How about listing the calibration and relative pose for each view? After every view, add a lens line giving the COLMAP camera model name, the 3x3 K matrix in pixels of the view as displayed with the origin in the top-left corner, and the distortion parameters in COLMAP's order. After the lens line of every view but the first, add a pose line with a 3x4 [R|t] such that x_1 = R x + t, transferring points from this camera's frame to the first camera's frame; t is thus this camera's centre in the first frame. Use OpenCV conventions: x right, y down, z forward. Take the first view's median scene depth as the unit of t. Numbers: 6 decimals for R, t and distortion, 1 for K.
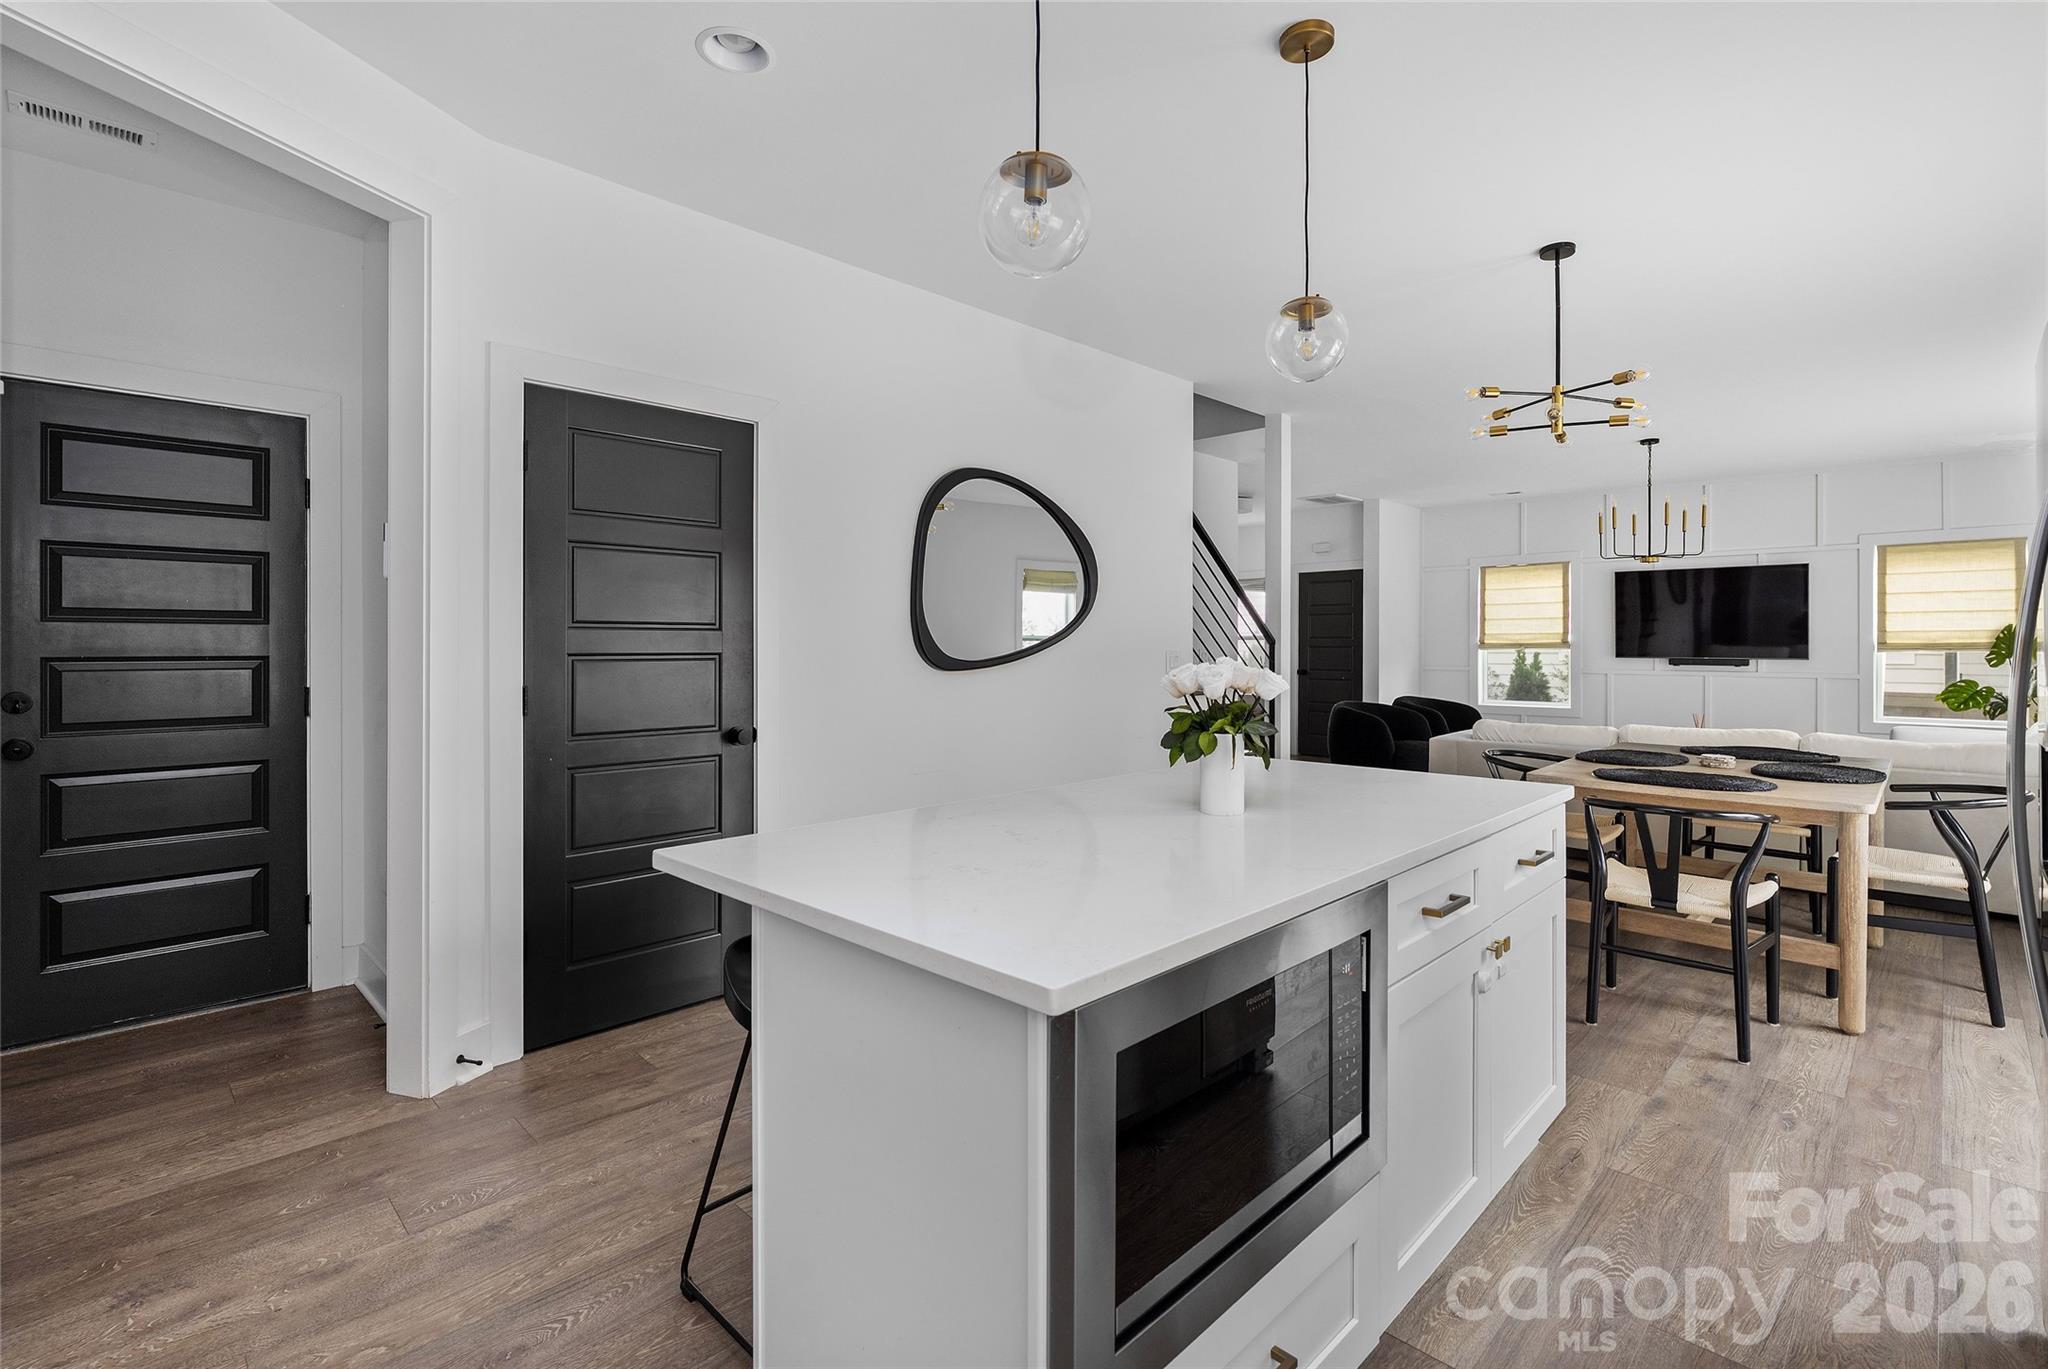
lens RADIAL K [[915.2, 0, 1028.2], [0, 915.2, 636.7], [0, 0, 1]] dist [-0.013103, 0.000284]
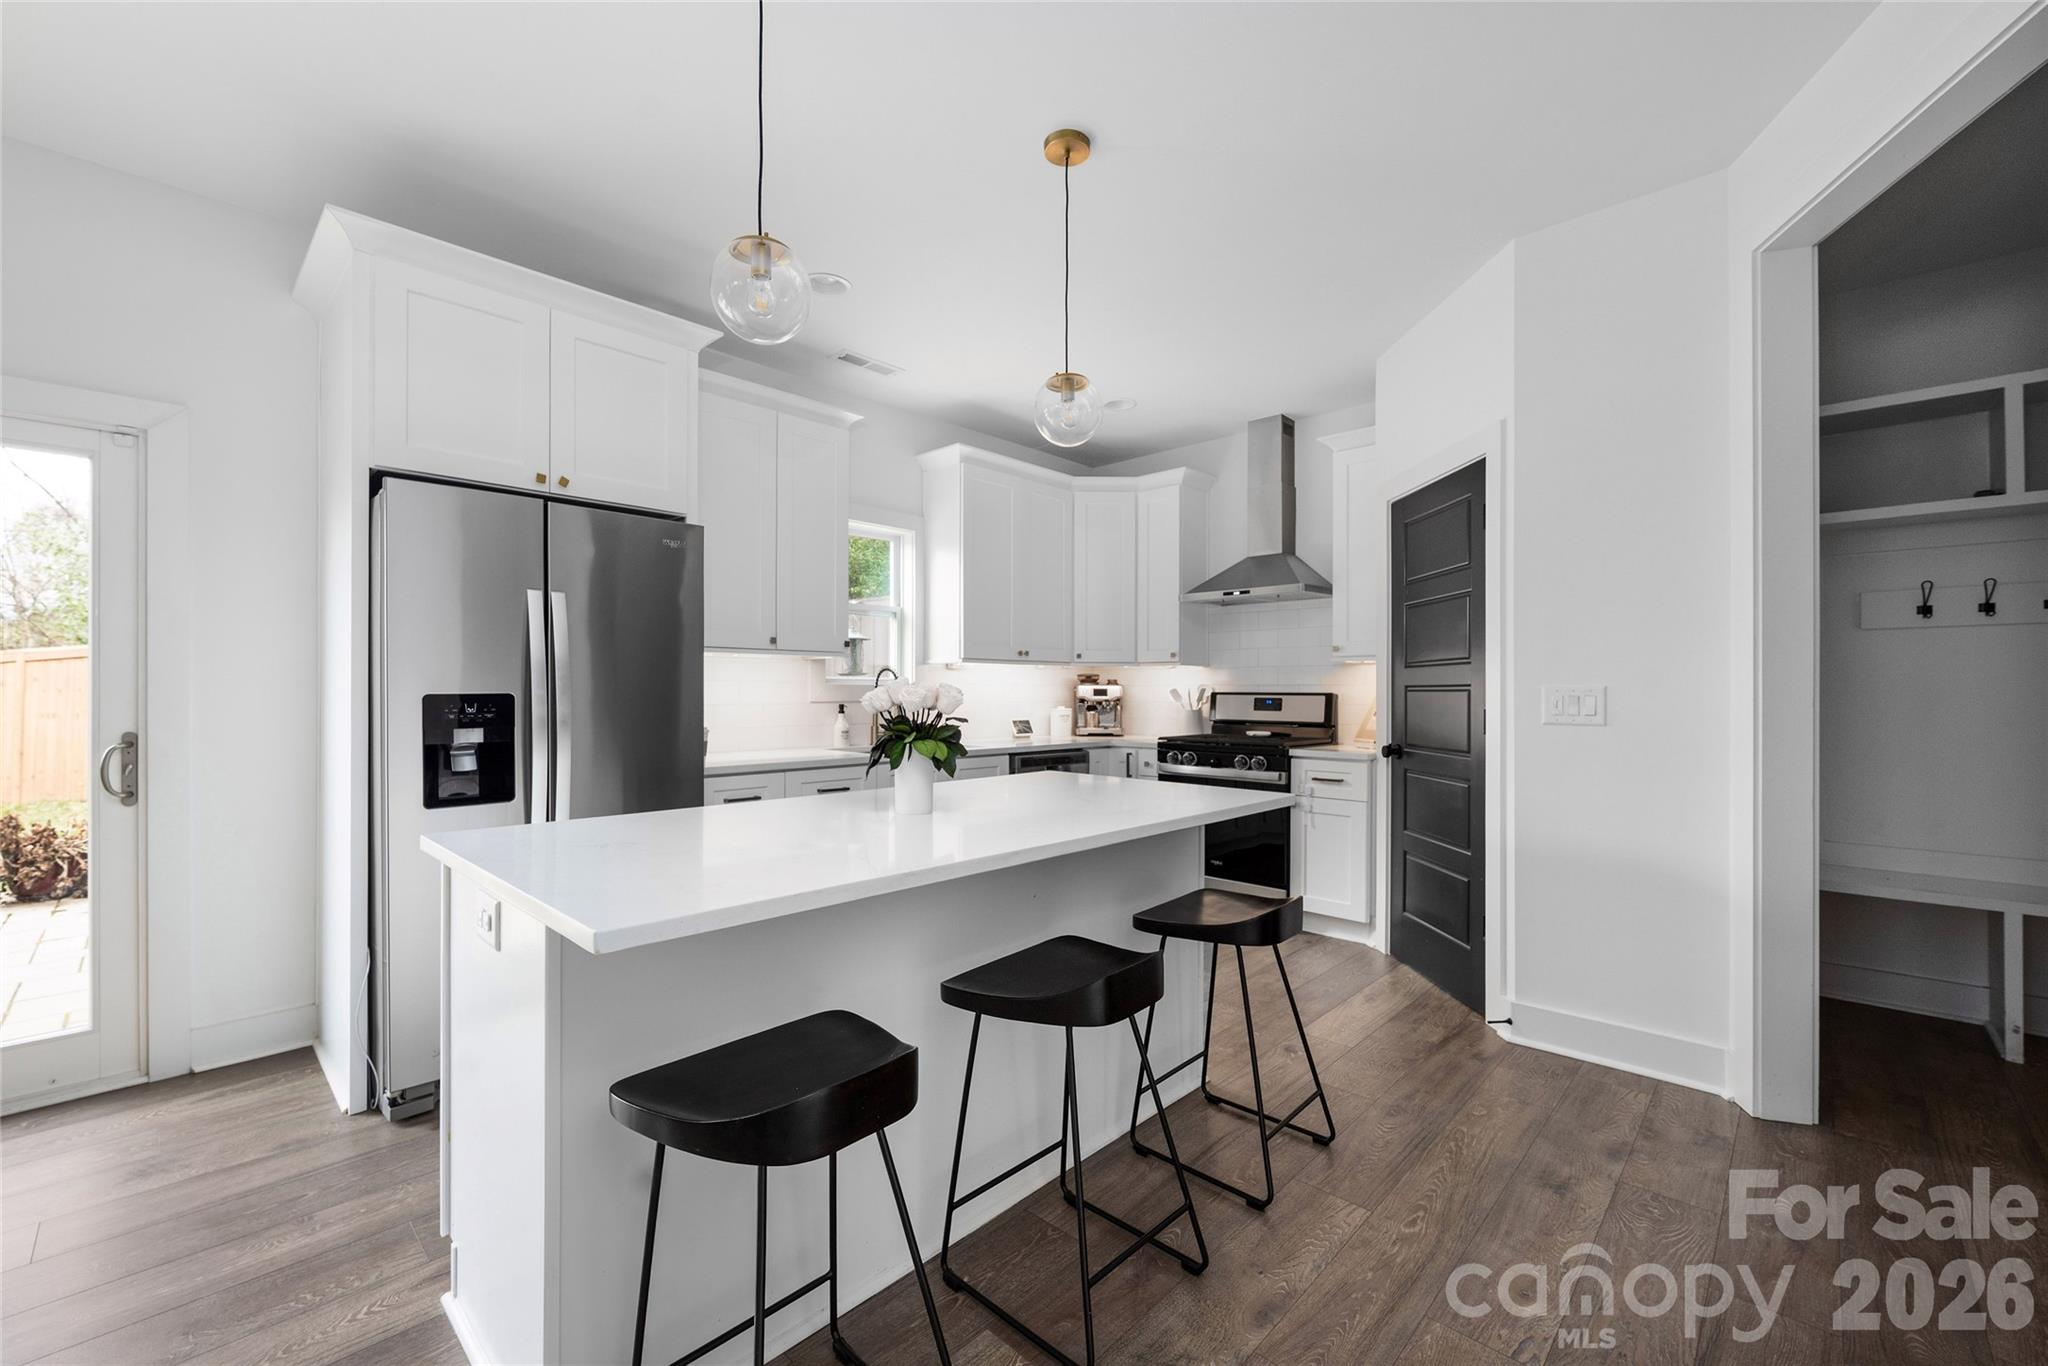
lens RADIAL K [[824.4, 0, 1034.4], [0, 824.4, 692.9], [0, 0, 1]] dist [-0.006811, 0.000161]
pose [[-0.999347, -0.001320, -0.036110, 0.026059], [-0.001002, 0.999961, -0.008818, 0.015555], [0.036121, -0.008776, -0.999309, 0.570138]]
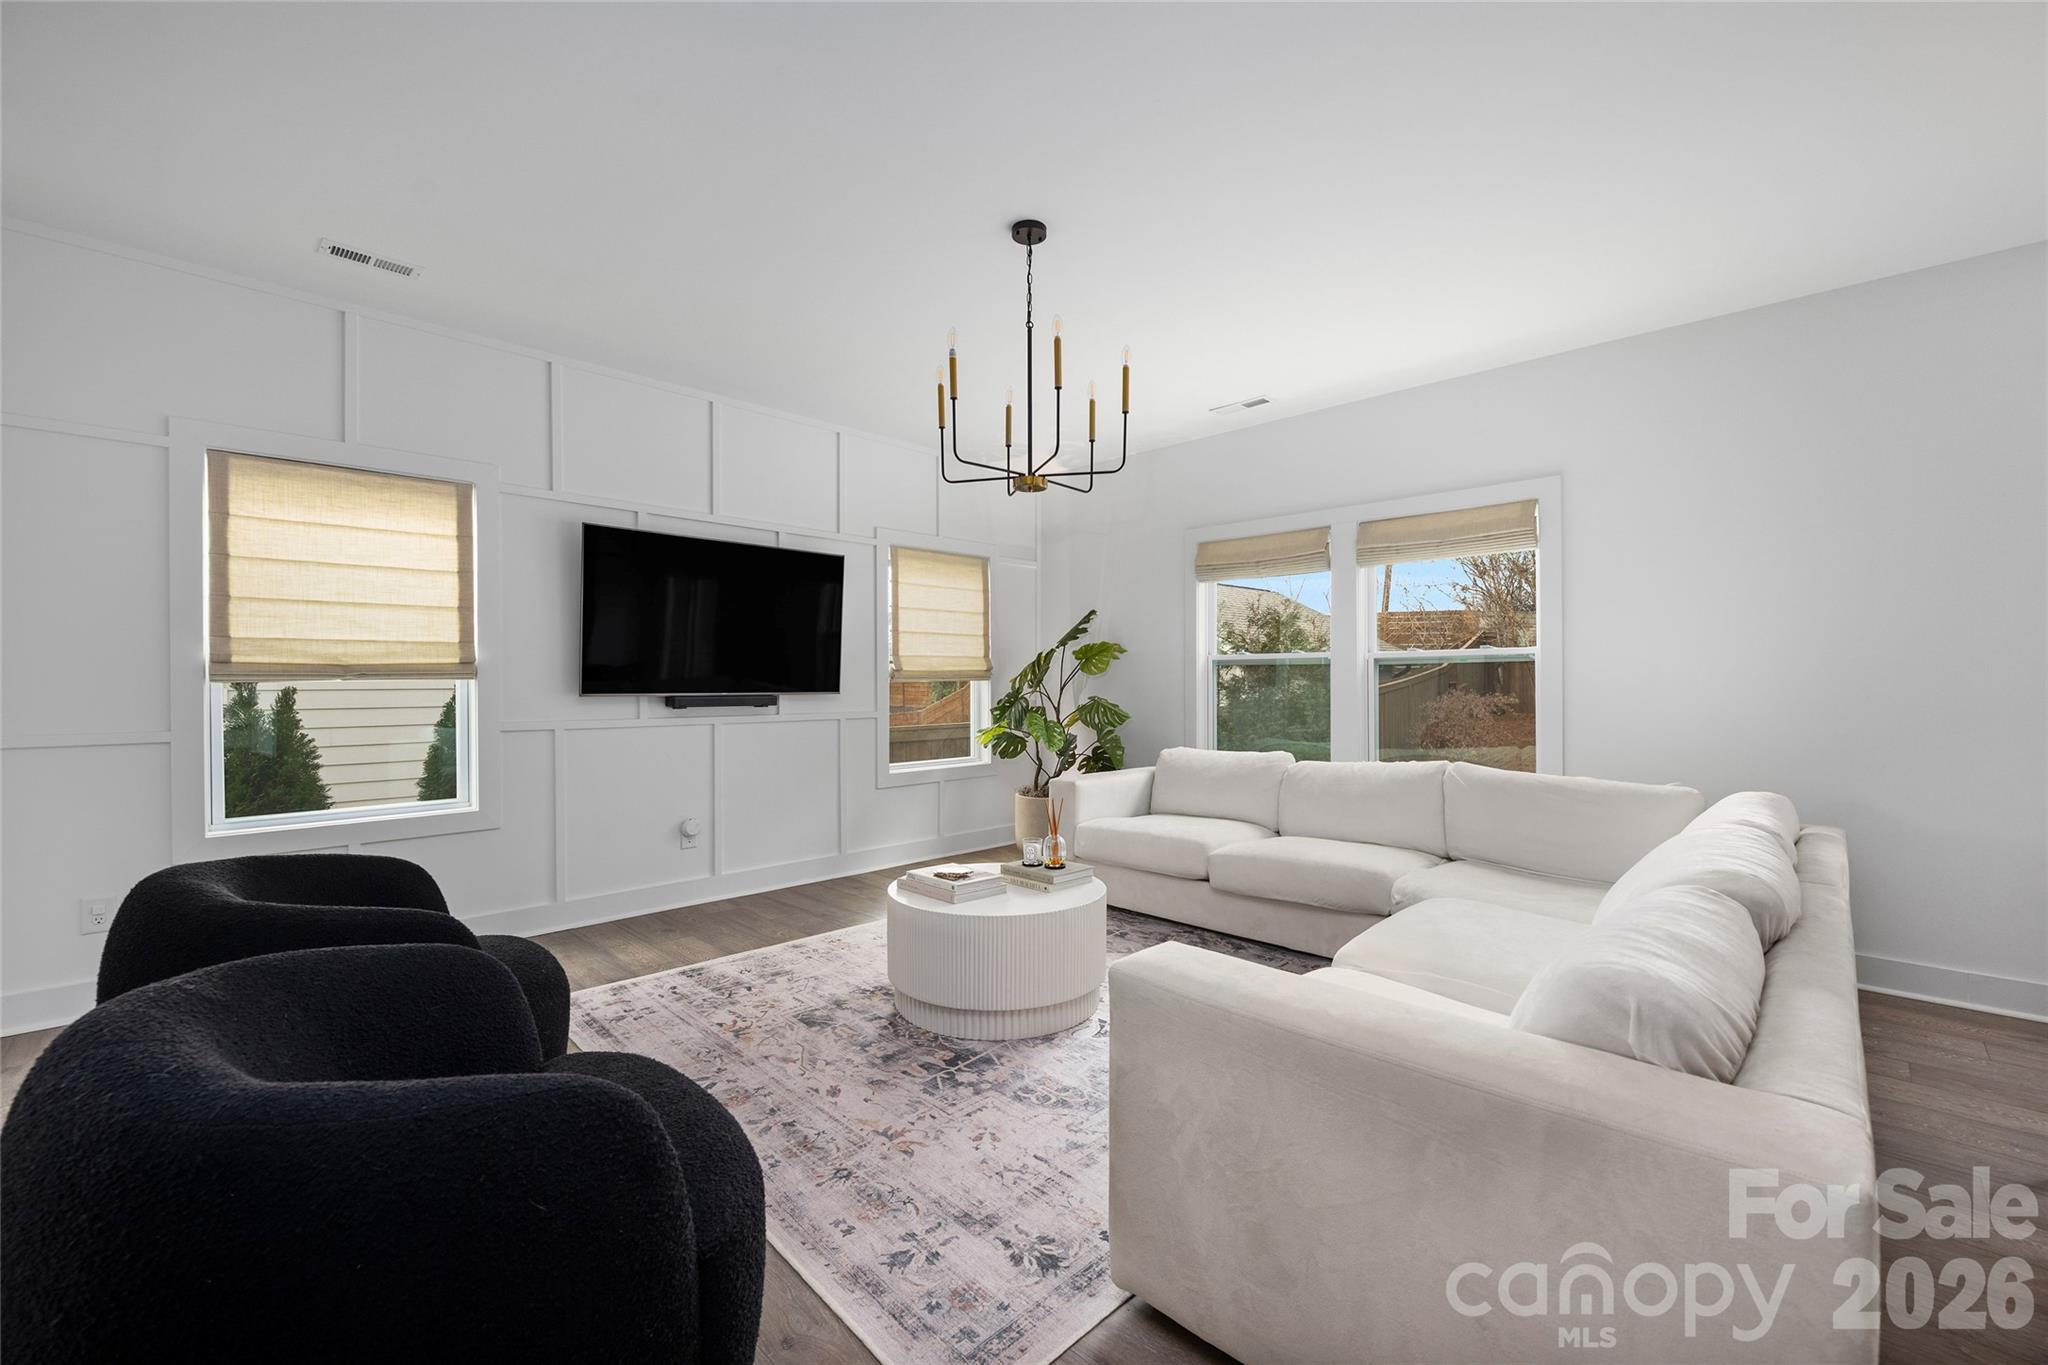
lens RADIAL K [[843.9, 0, 1020.3], [0, 843.9, 689.0], [0, 0, 1]] dist [-0.002245, -0.000110]
pose [[-0.004013, -0.009905, 0.999943, 0.239532], [-0.008117, 0.999918, 0.009872, 0.016469], [-0.999959, -0.008077, -0.004093, 0.987089]]
